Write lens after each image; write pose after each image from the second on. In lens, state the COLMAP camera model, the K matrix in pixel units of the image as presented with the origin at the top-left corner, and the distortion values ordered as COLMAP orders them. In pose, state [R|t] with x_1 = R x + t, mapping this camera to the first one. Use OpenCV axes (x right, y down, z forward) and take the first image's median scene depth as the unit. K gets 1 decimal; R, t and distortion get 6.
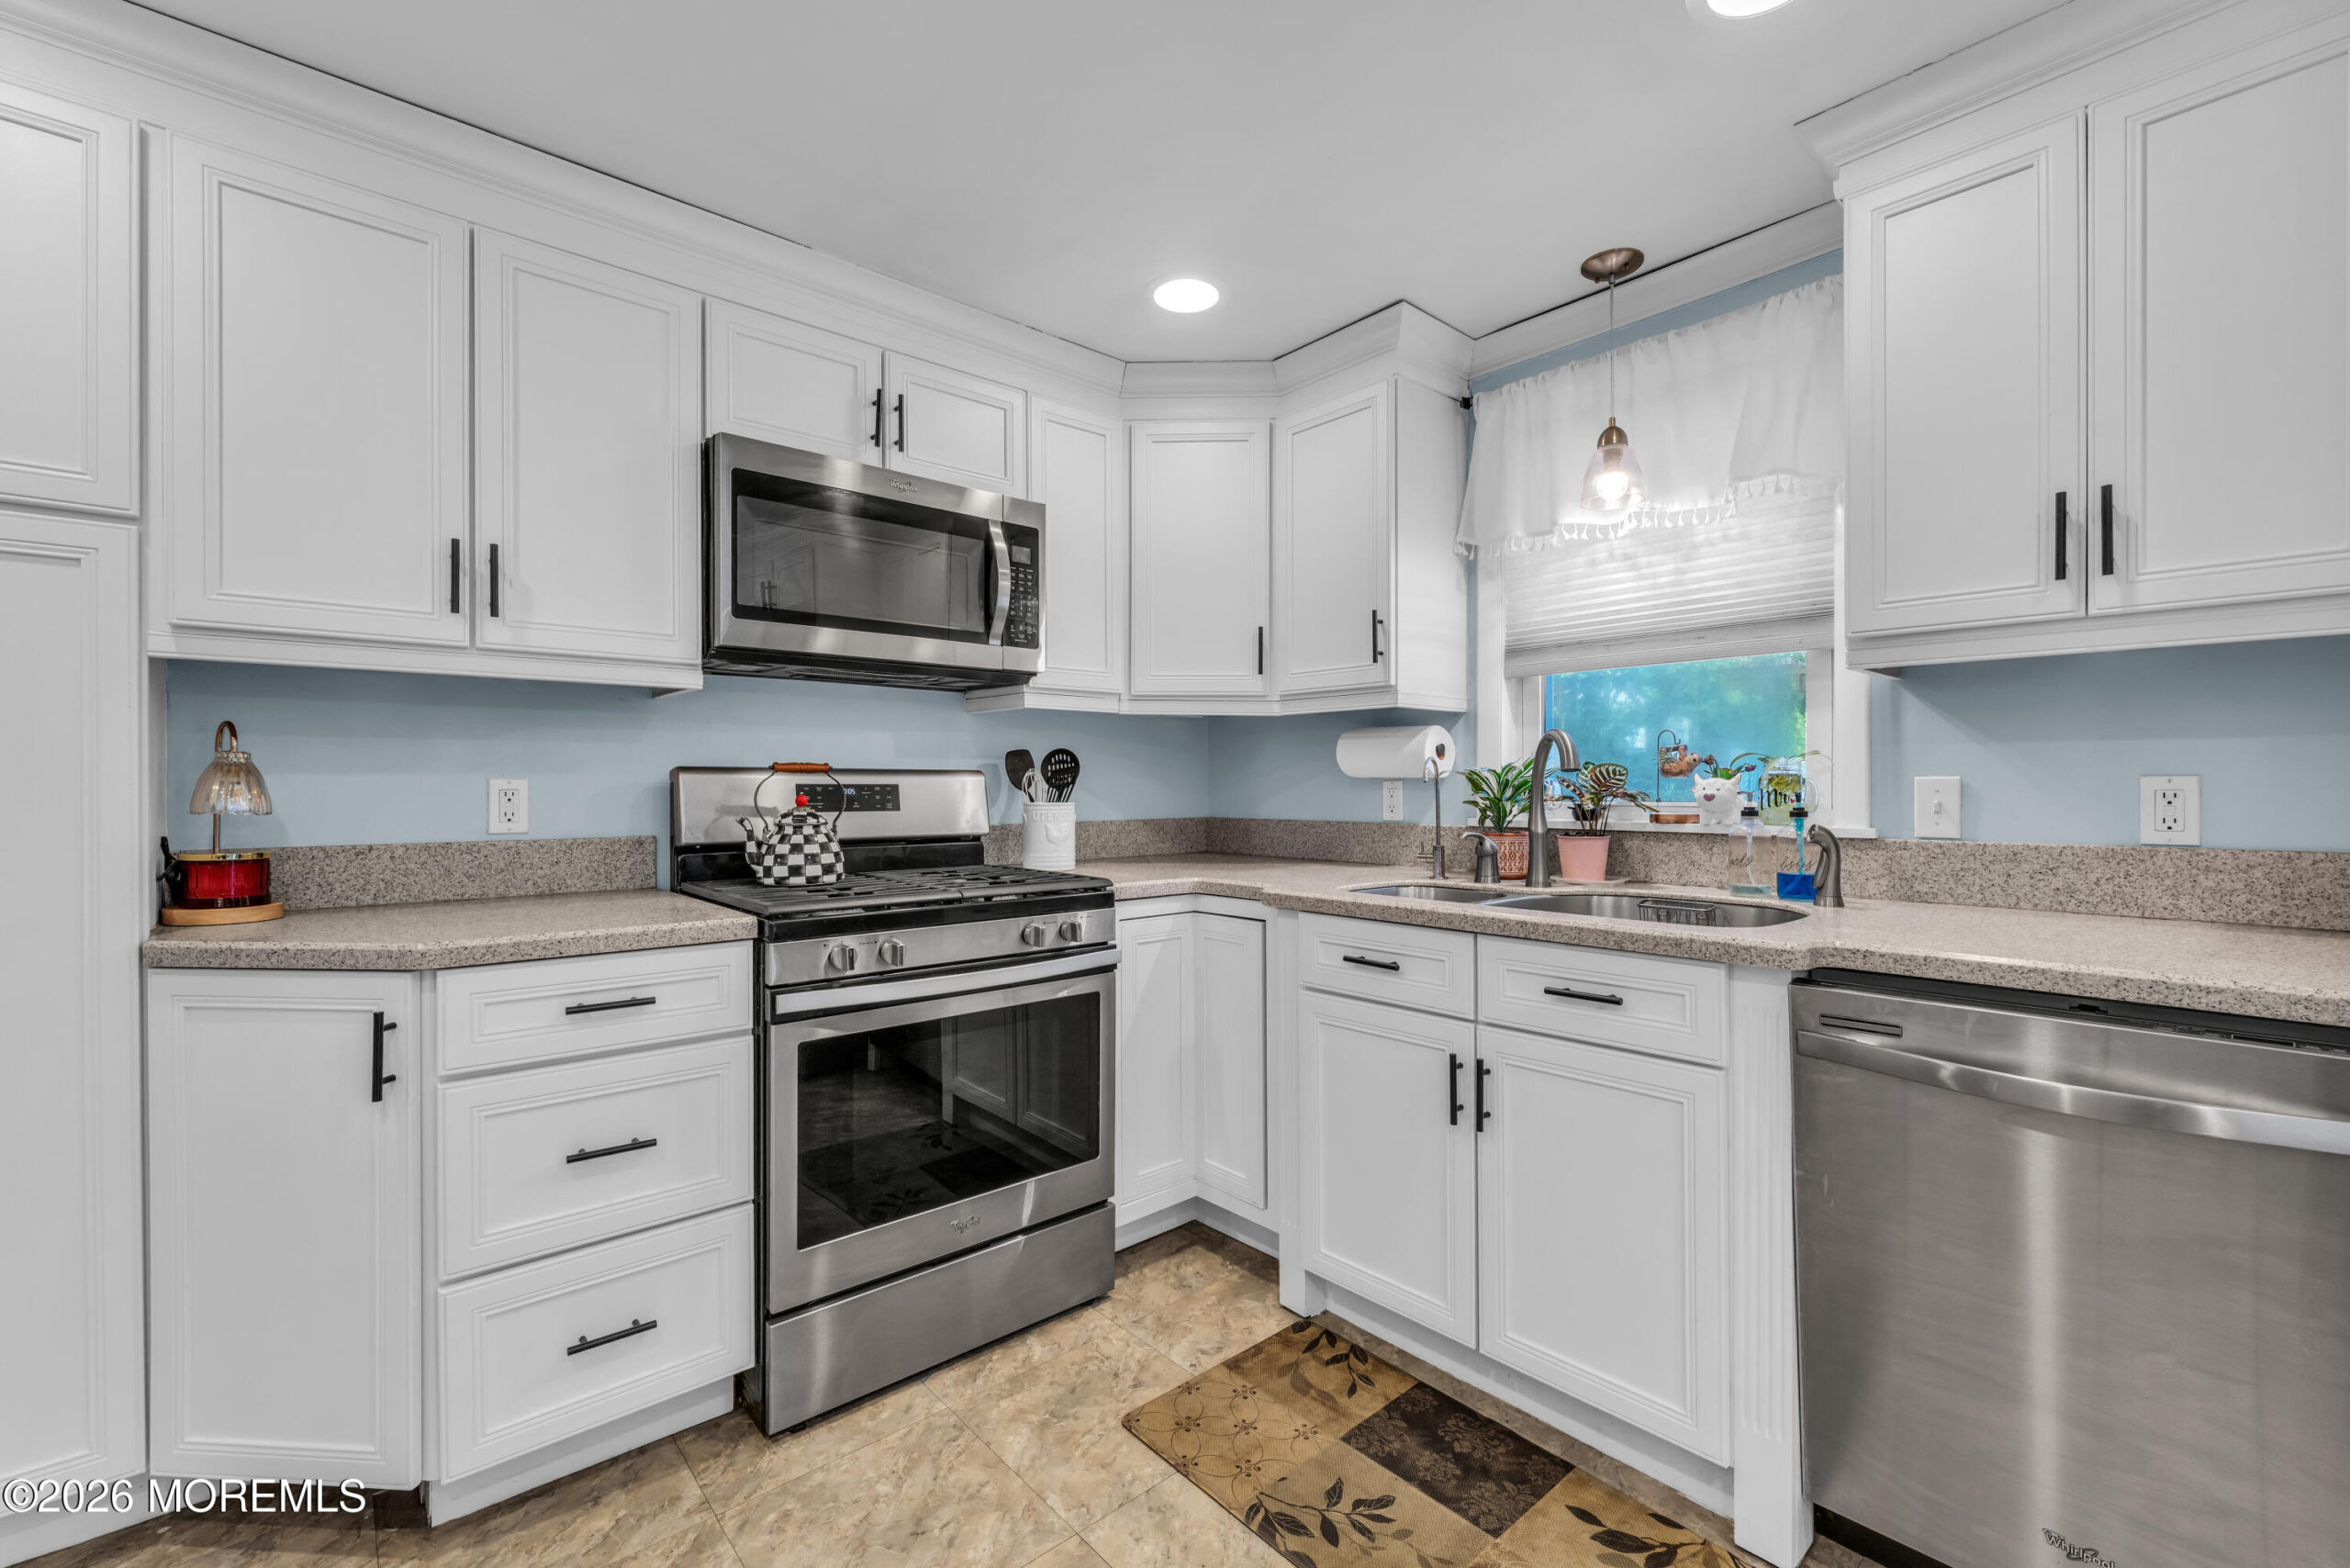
lens RADIAL K [[991.3, 0, 1182.3], [0, 991.3, 795.2], [0, 0, 1]] dist [-0.001537, -0.000372]
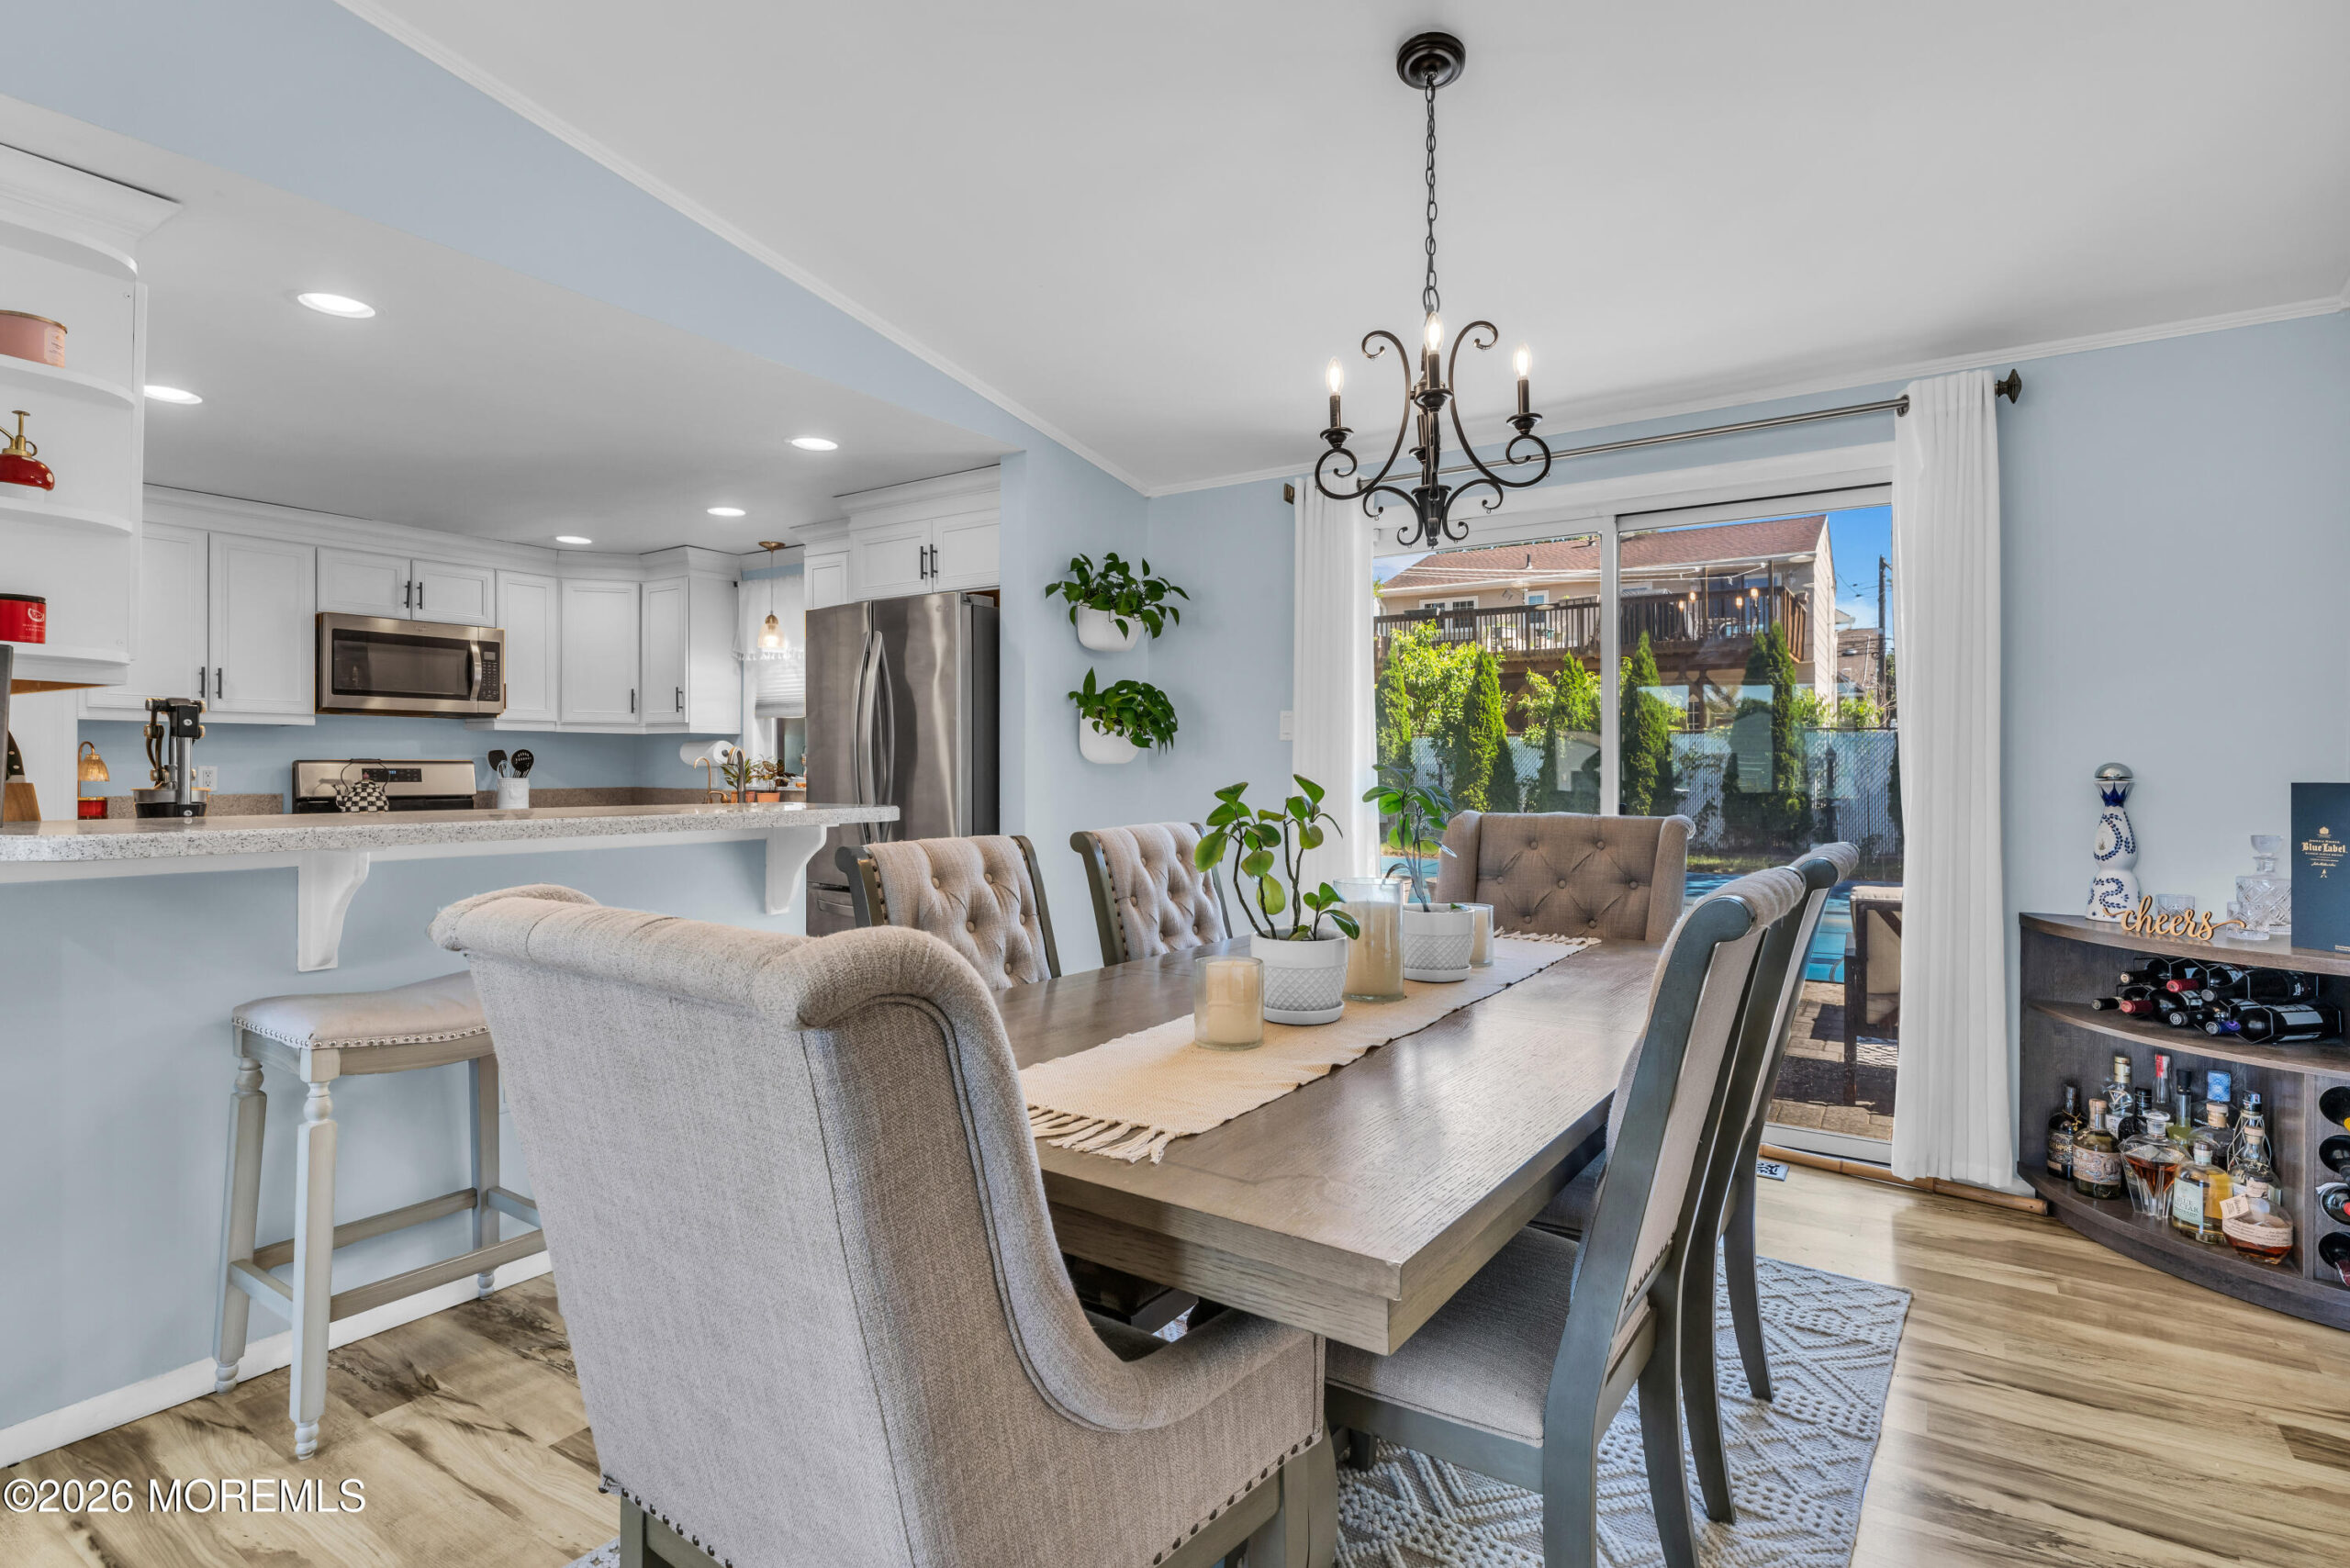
lens RADIAL K [[1166.4, 0, 1185.9], [0, 1166.4, 774.2], [0, 0, 1]] dist [0.003226, 0.000636]
pose [[0.966436, 0.002333, 0.256898, 0.672257], [-0.001541, 0.999993, -0.003286, 0.006262], [-0.256904, 0.002780, 0.966433, -1.875163]]
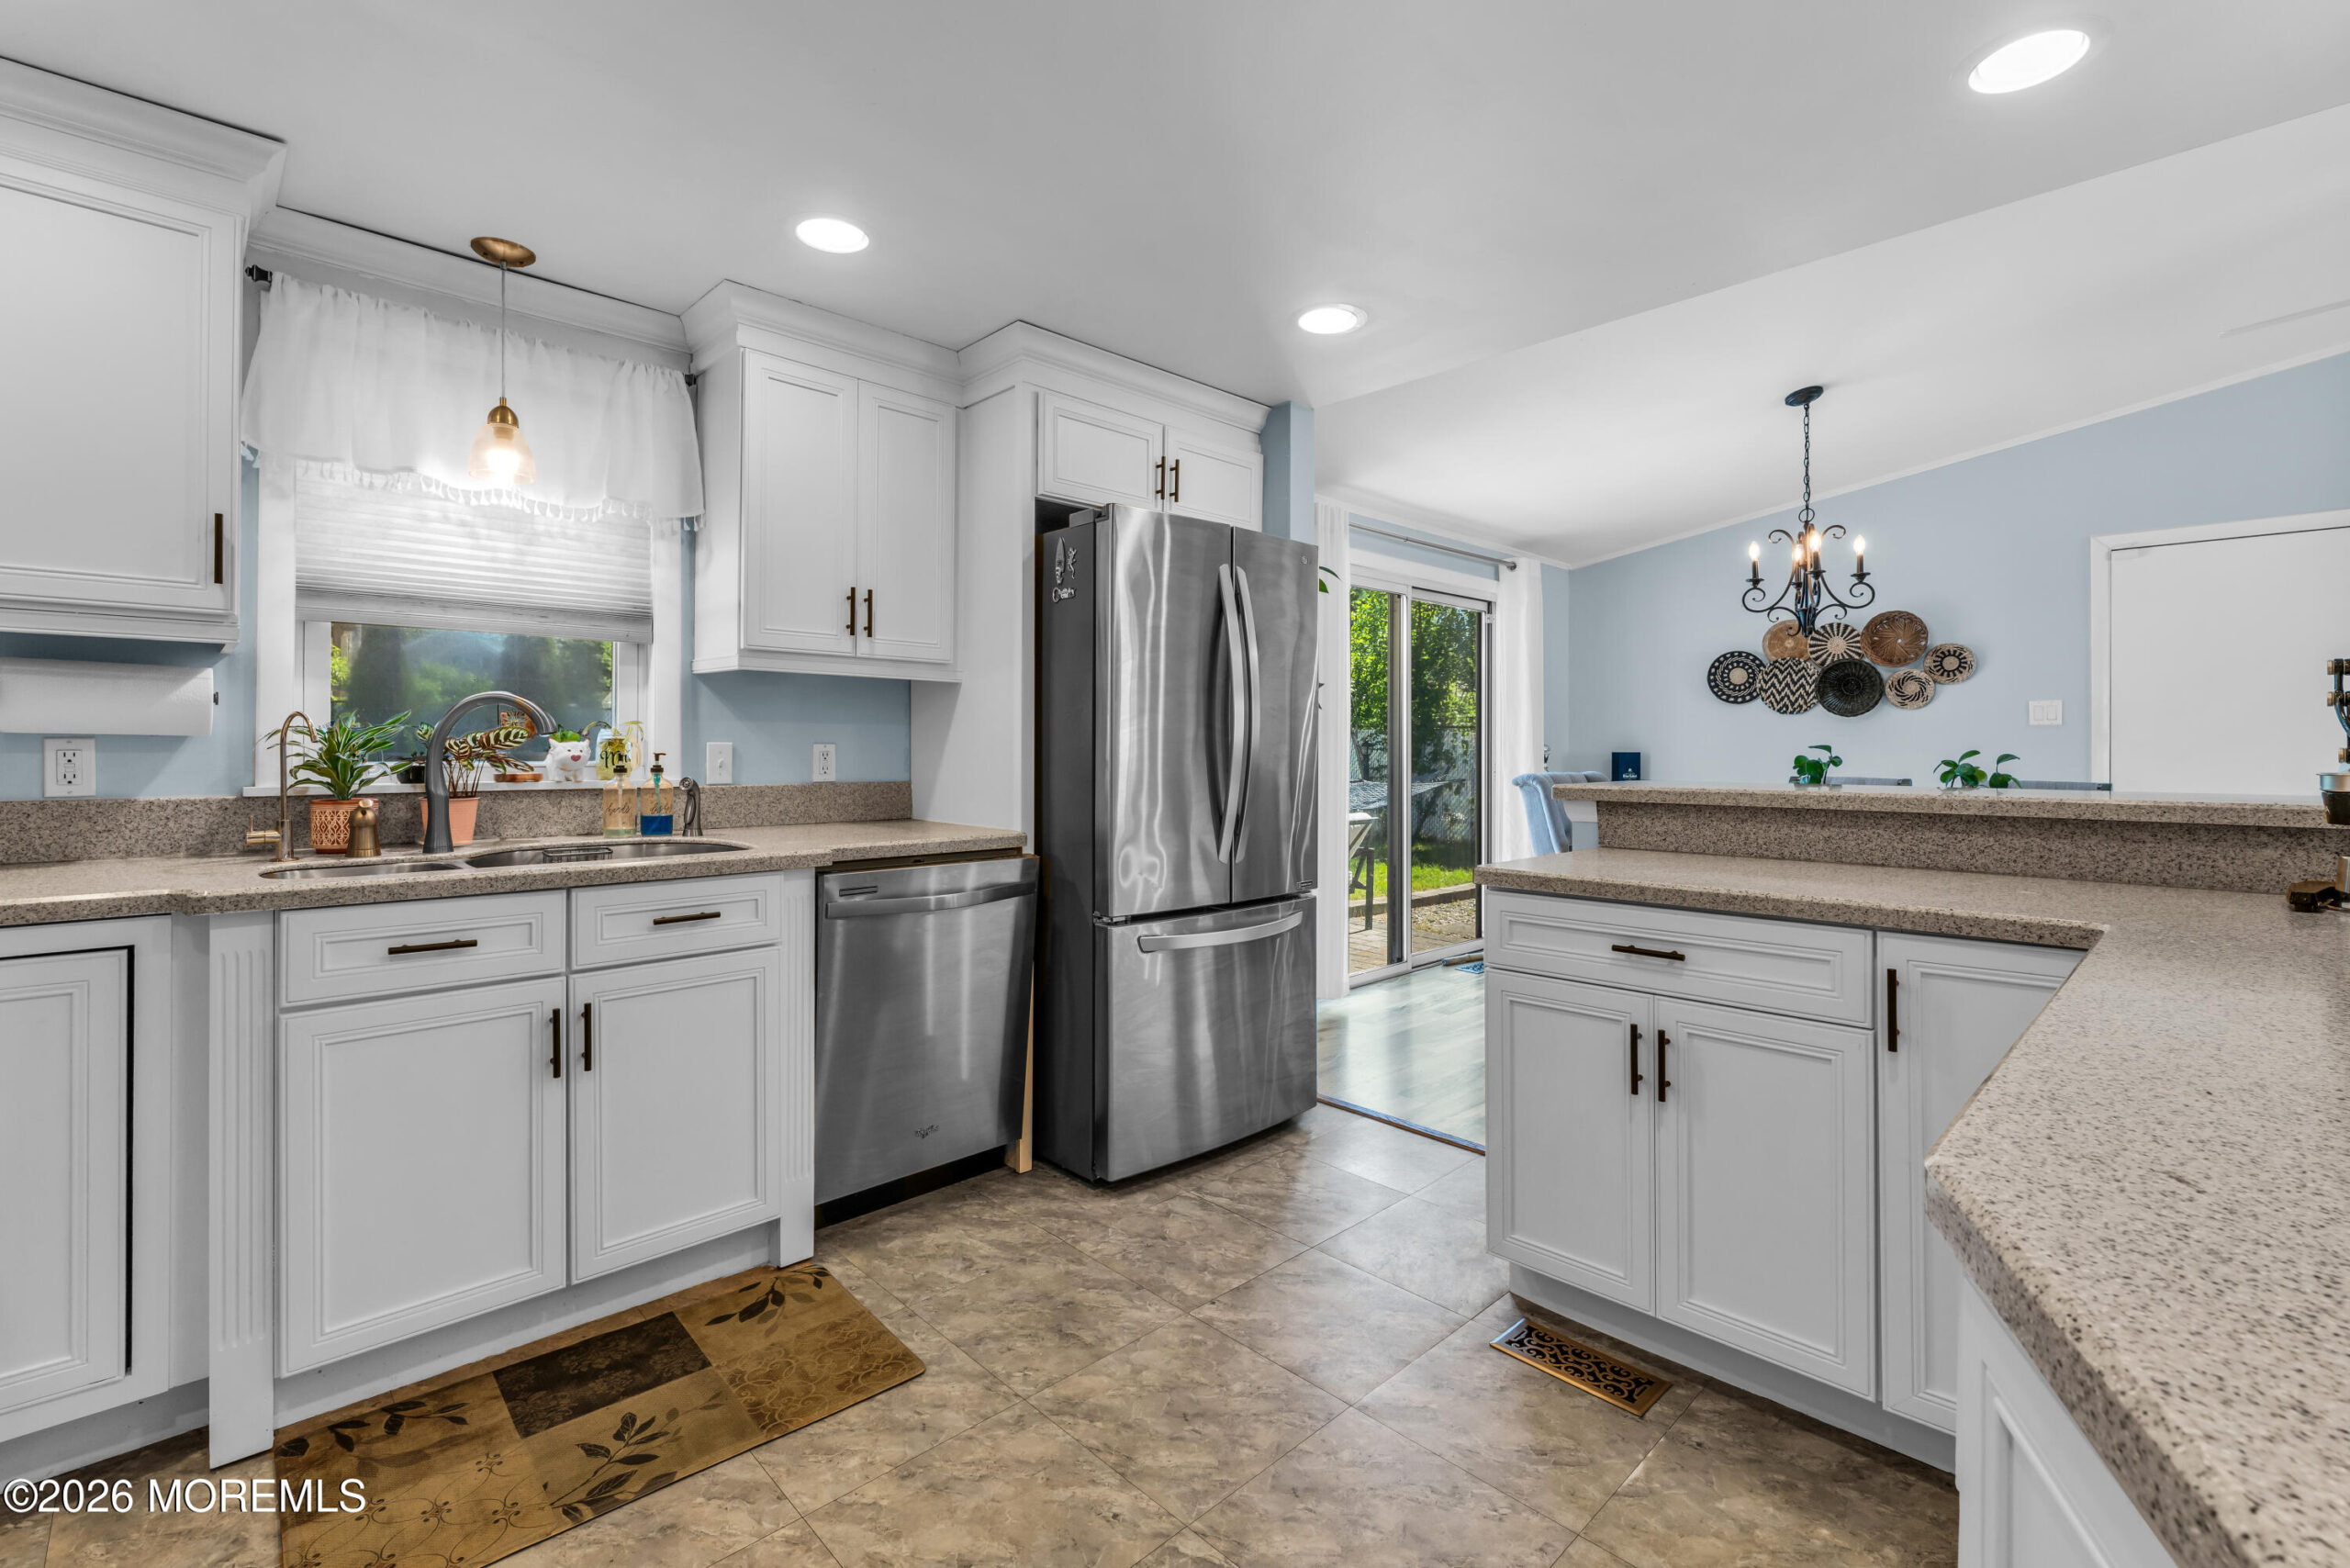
lens RADIAL K [[1028.8, 0, 1164.2], [0, 1028.8, 747.7], [0, 0, 1]] dist [0.001546, 0.000165]
pose [[-0.029831, 0.002335, 0.999552, -0.680258], [0.003645, 0.999991, -0.002227, -0.004617], [-0.999548, 0.003577, -0.029839, 0.334147]]
